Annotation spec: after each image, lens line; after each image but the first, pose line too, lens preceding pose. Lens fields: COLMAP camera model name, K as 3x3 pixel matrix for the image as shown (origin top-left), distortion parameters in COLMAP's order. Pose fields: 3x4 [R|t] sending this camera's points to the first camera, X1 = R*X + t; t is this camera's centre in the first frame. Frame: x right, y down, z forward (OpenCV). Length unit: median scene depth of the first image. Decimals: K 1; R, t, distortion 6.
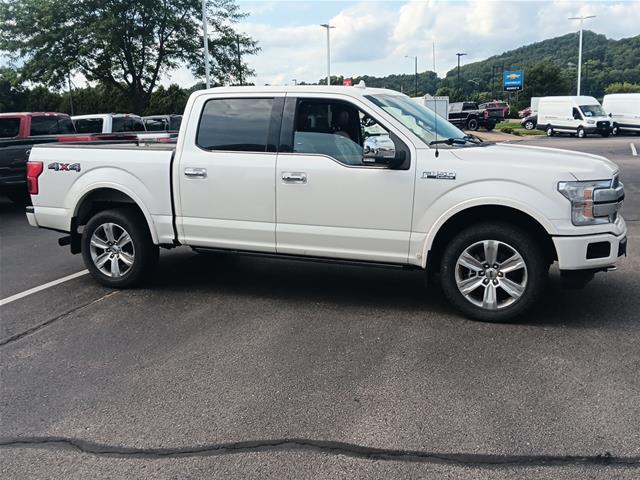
lens RADIAL K [[658.4, 0, 316.7], [0, 658.4, 240.3], [0, 0, 1]] dist [0.136193, -0.329672]
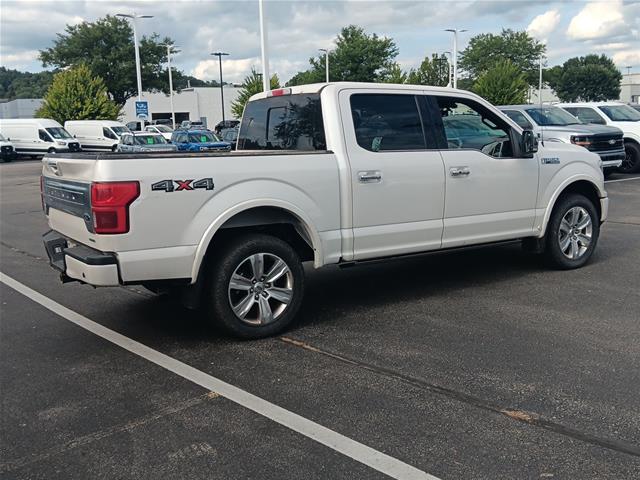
lens RADIAL K [[658.4, 0, 316.7], [0, 658.4, 240.3], [0, 0, 1]] dist [0.136193, -0.329672]
pose [[0.560543, -0.132033, 0.817532, -0.965963], [0.166301, 0.985045, 0.045063, -0.068967], [-0.811256, 0.110697, 0.574117, 0.559960]]
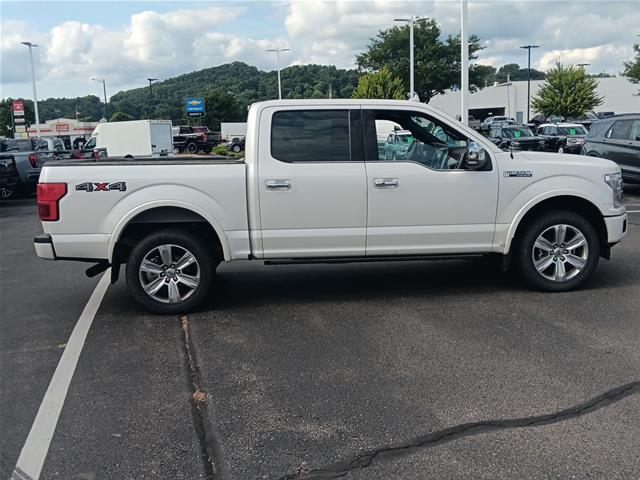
lens RADIAL K [[658.4, 0, 316.7], [0, 658.4, 240.3], [0, 0, 1]] dist [0.136193, -0.329672]
pose [[0.885101, -0.081147, 0.458271, -0.597453], [0.098022, 0.995098, -0.013116, 0.000669], [-0.454960, 0.056530, 0.888716, 0.094726]]
